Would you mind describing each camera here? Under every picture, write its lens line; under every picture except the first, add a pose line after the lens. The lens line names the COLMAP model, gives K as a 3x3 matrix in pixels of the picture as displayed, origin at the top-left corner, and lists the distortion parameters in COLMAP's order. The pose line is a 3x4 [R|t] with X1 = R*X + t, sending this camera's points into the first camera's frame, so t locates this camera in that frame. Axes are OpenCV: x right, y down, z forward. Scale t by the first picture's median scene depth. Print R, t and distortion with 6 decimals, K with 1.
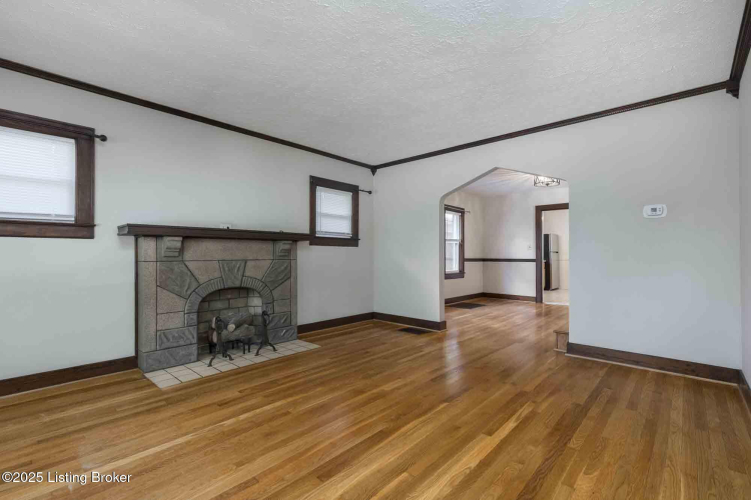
lens RADIAL K [[338.5, 0, 375.0], [0, 338.5, 255.8], [0, 0, 1]] dist [0.003601, 0.000252]
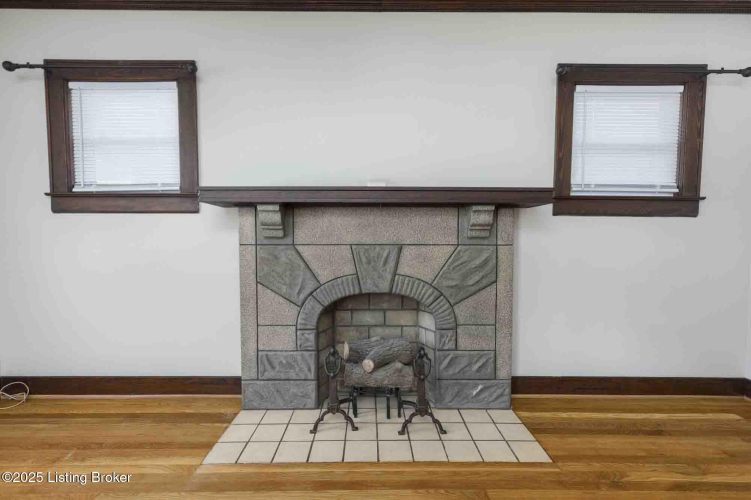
lens RADIAL K [[344.1, 0, 372.7], [0, 344.1, 249.6], [0, 0, 1]] dist [0.005248, 0.000429]
pose [[0.675606, 0.036664, -0.736351, -0.007973], [-0.005559, 0.998988, 0.044640, -0.004815], [0.737242, -0.026065, 0.675126, 0.667581]]
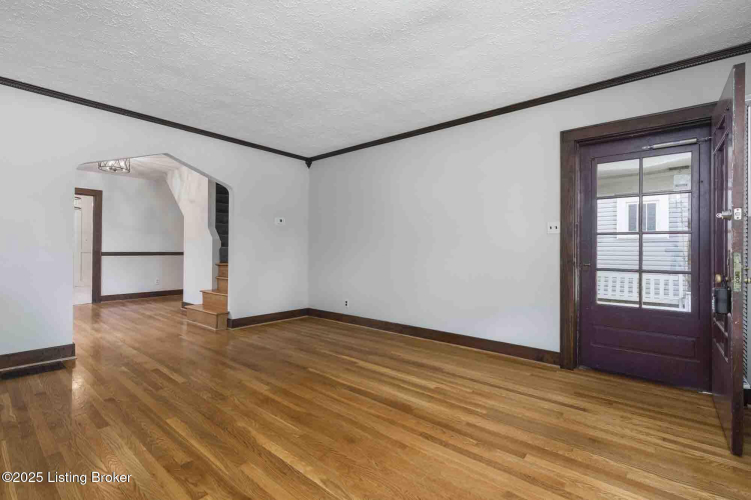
lens RADIAL K [[344.1, 0, 372.7], [0, 344.1, 249.6], [0, 0, 1]] dist [0.005248, 0.000429]
pose [[-0.032525, 0.001677, 0.999470, -0.754312], [-0.005406, 0.999984, -0.001854, 0.001824], [-0.999456, -0.005464, -0.032515, 0.582405]]
